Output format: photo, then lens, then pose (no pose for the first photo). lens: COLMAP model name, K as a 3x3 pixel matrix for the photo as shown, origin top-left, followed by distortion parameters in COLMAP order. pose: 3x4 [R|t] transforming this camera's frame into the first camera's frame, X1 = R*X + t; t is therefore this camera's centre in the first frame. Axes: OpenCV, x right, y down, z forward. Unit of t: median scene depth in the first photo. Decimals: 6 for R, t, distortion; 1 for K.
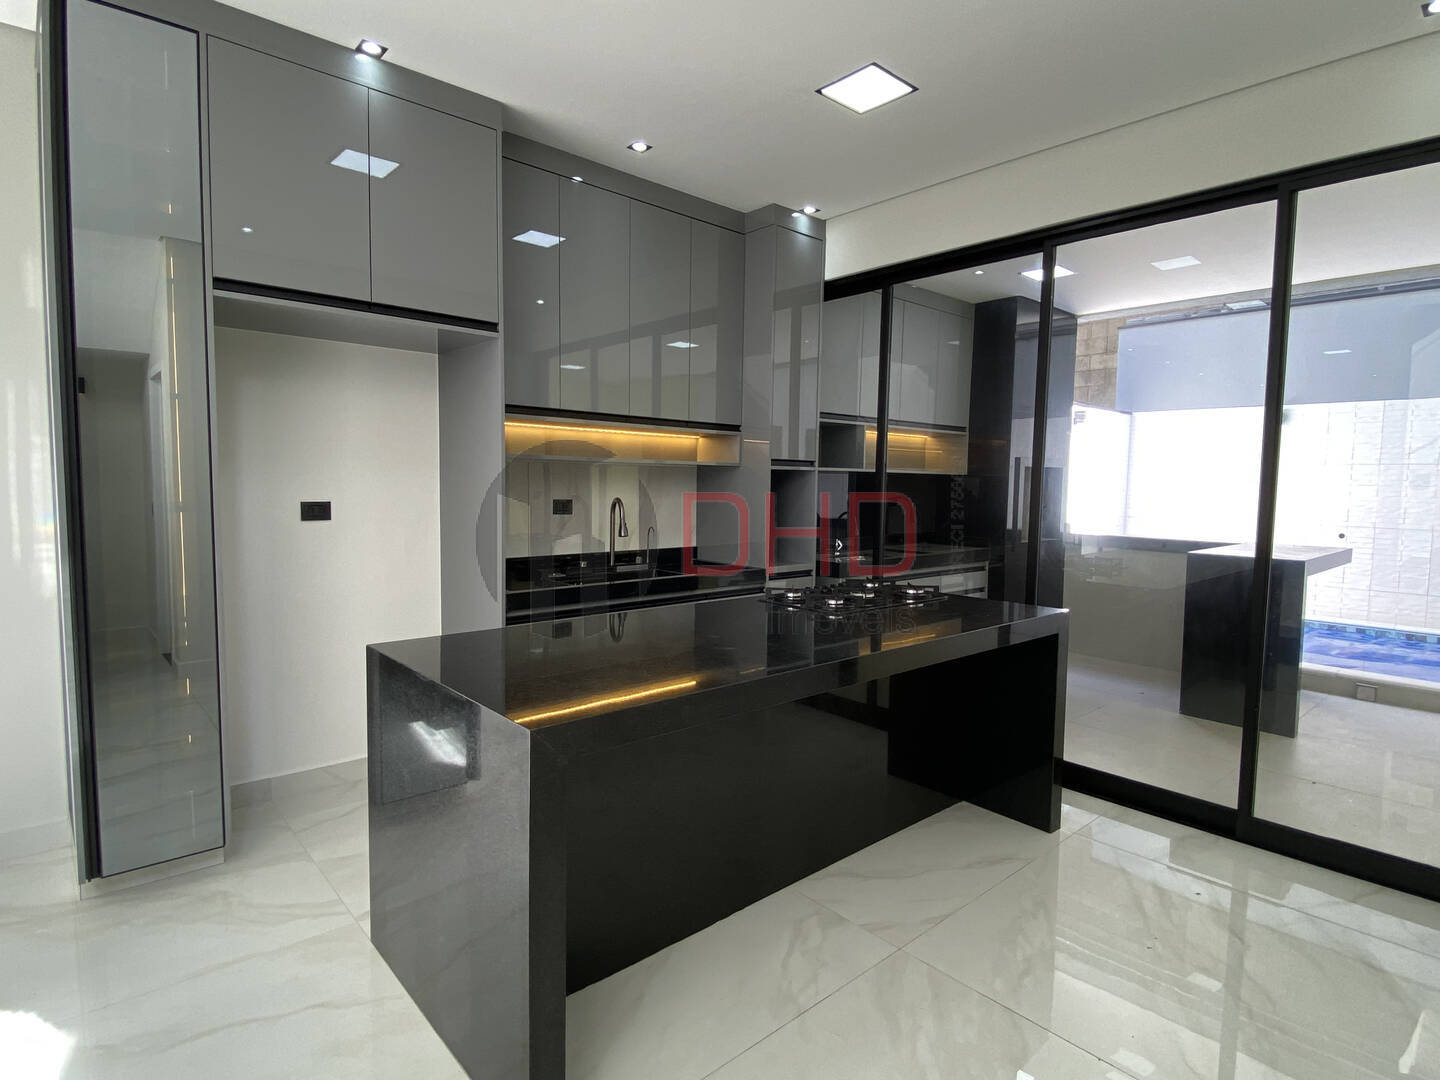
lens RADIAL K [[750.5, 0, 714.2], [0, 750.5, 570.5], [0, 0, 1]] dist [0.002111, -0.016183]
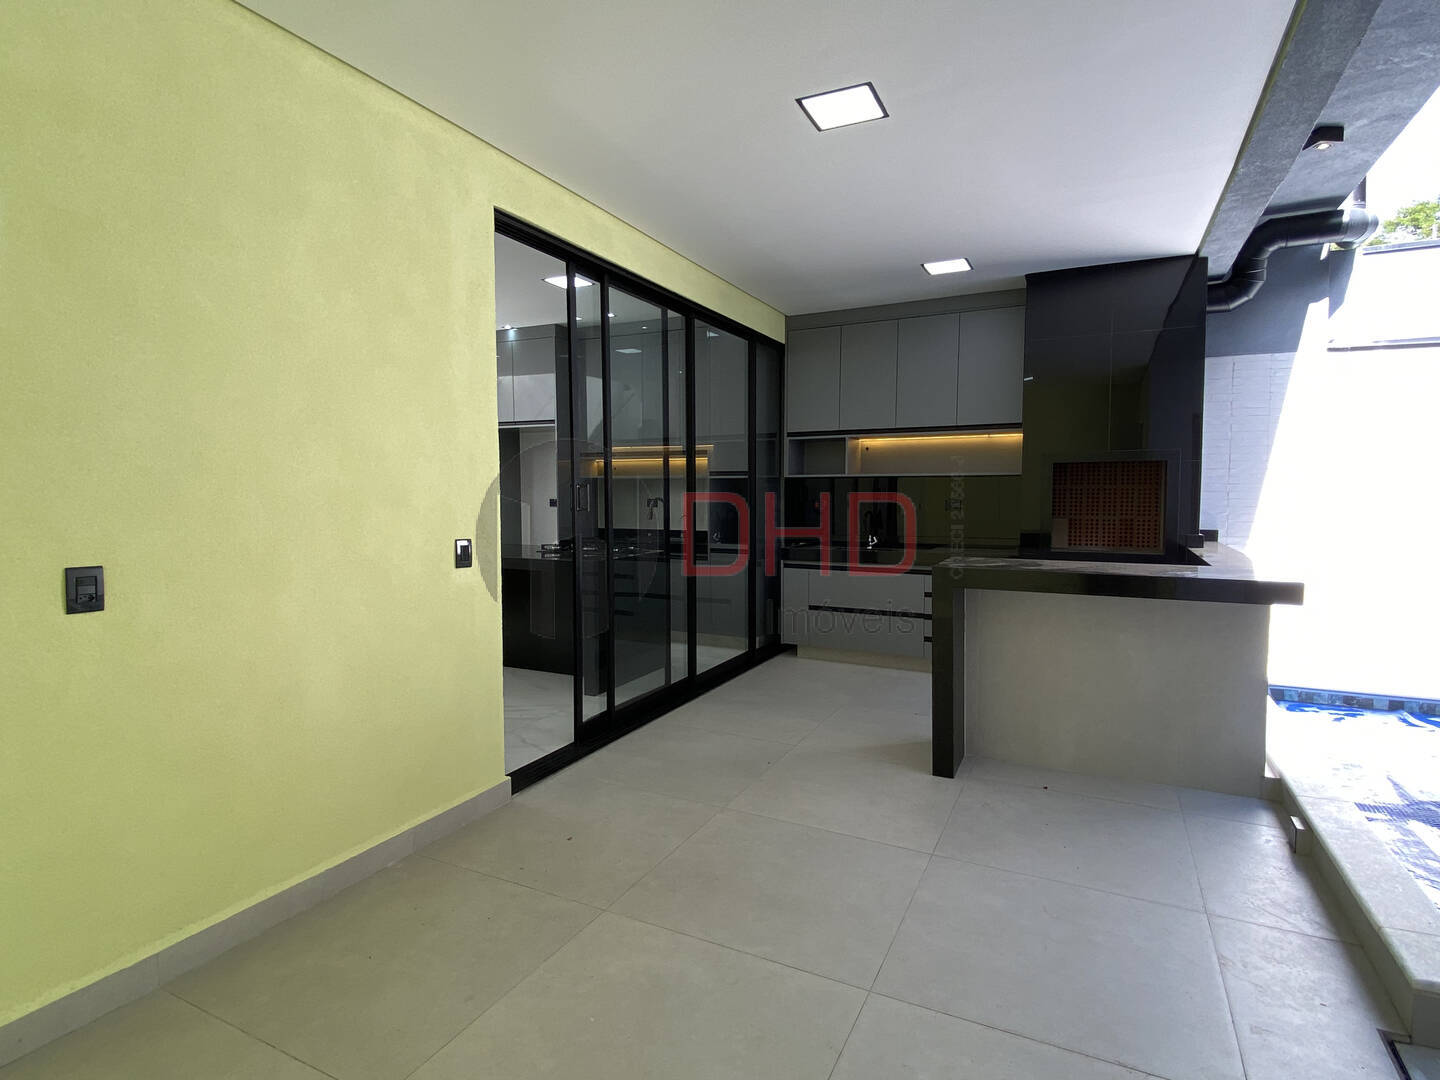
lens RADIAL K [[742.5, 0, 720.0], [0, 742.5, 540.0], [0, 0, 1]] dist [0.036089, -0.044937]
pose [[0.370125, 0.059787, -0.927056, 1.470407], [-0.095122, 0.995121, 0.026200, -0.056188], [0.924099, 0.078487, 0.374006, 0.481392]]
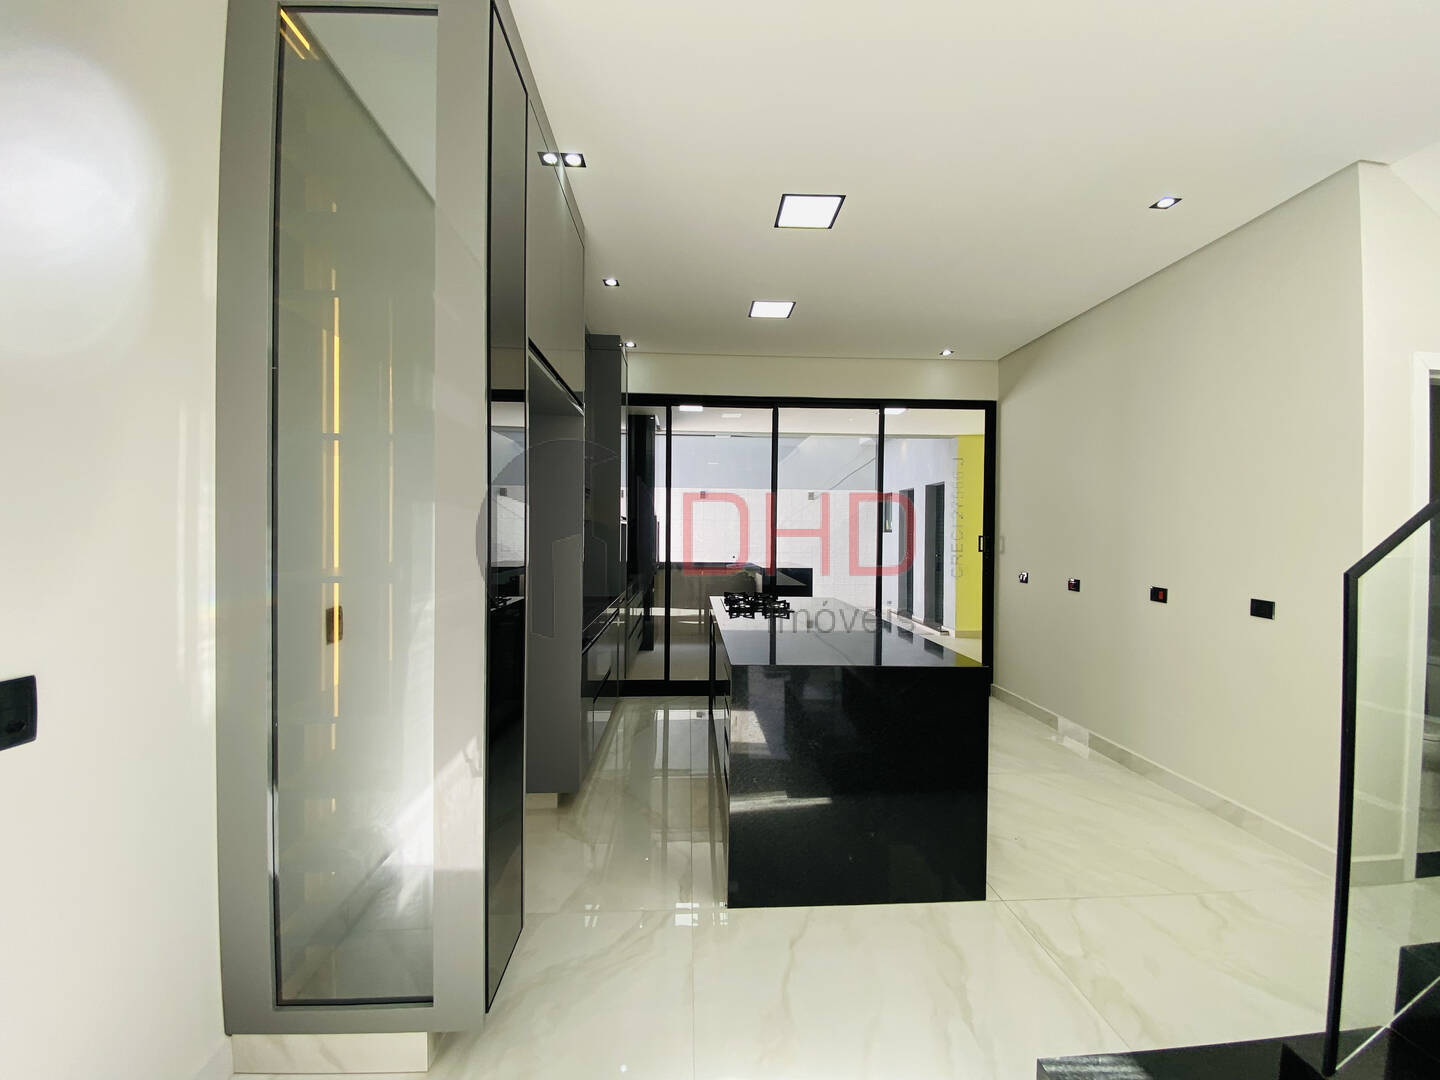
lens RADIAL K [[616.5, 0, 720.0], [0, 616.5, 540.0], [0, 0, 1]] dist [-0.000018, -0.000005]
pose [[0.621151, -0.017665, 0.783492, -0.679423], [0.084241, 0.995458, -0.044342, -0.040549], [-0.779150, 0.093546, 0.619818, 0.174212]]
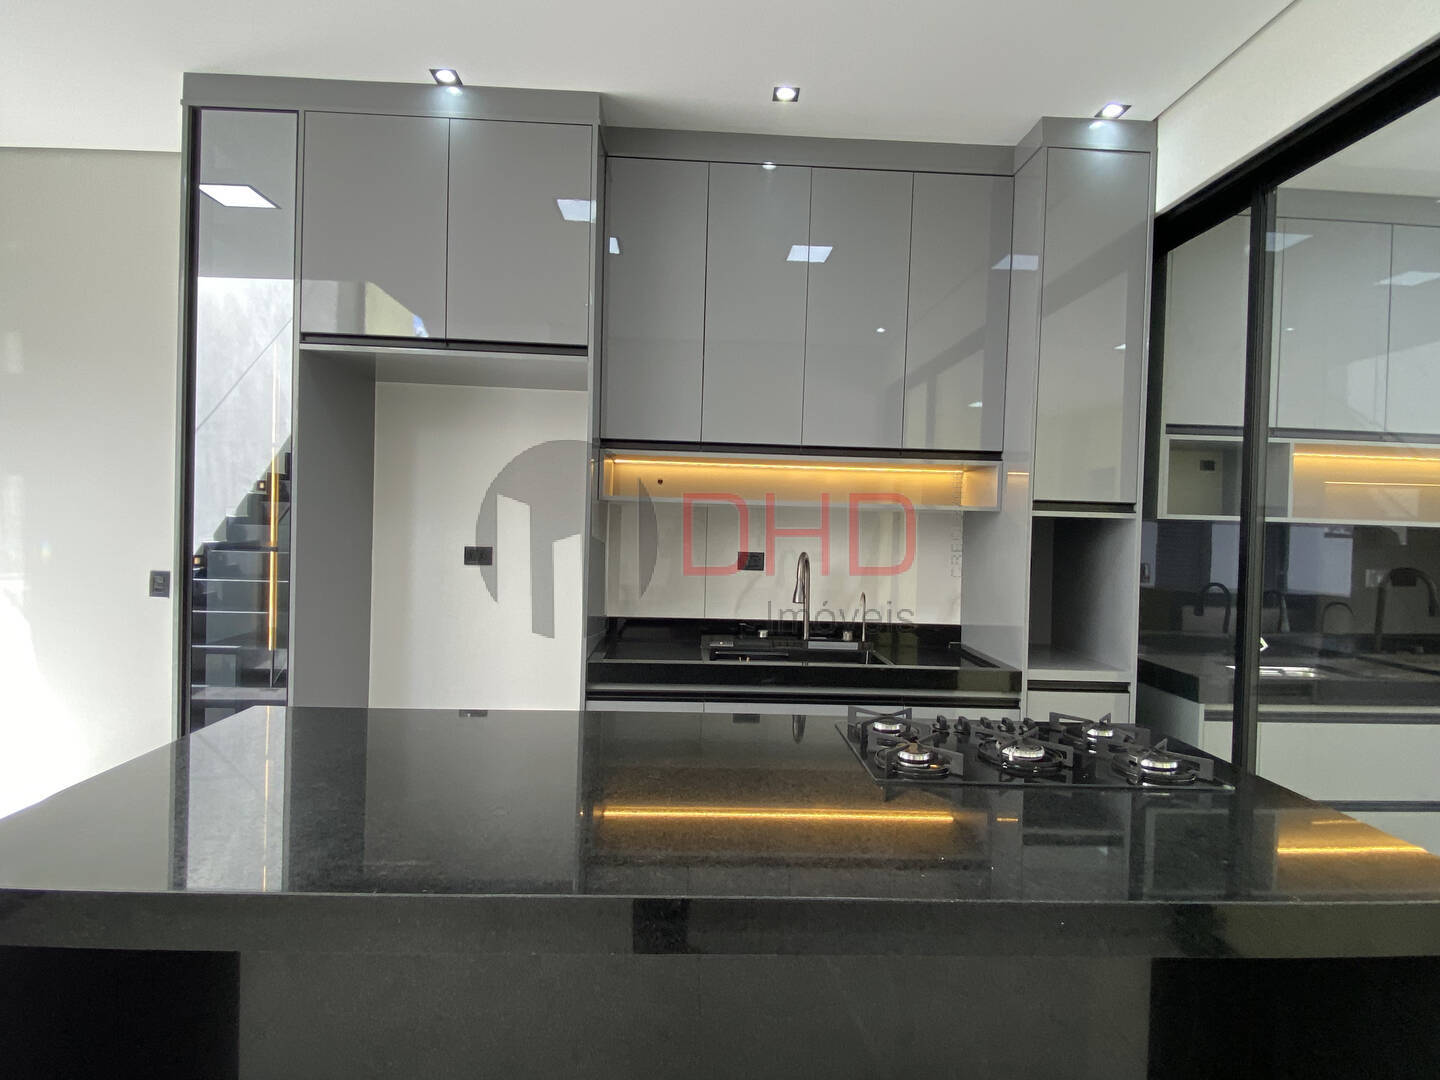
lens RADIAL K [[742.5, 0, 720.0], [0, 742.5, 540.0], [0, 0, 1]] dist [0.036089, -0.044937]
pose [[0.772133, 0.025208, -0.634961, 0.277206], [-0.092981, 0.992940, -0.073648, -0.043347], [0.628621, 0.115906, 0.769026, 0.345726]]
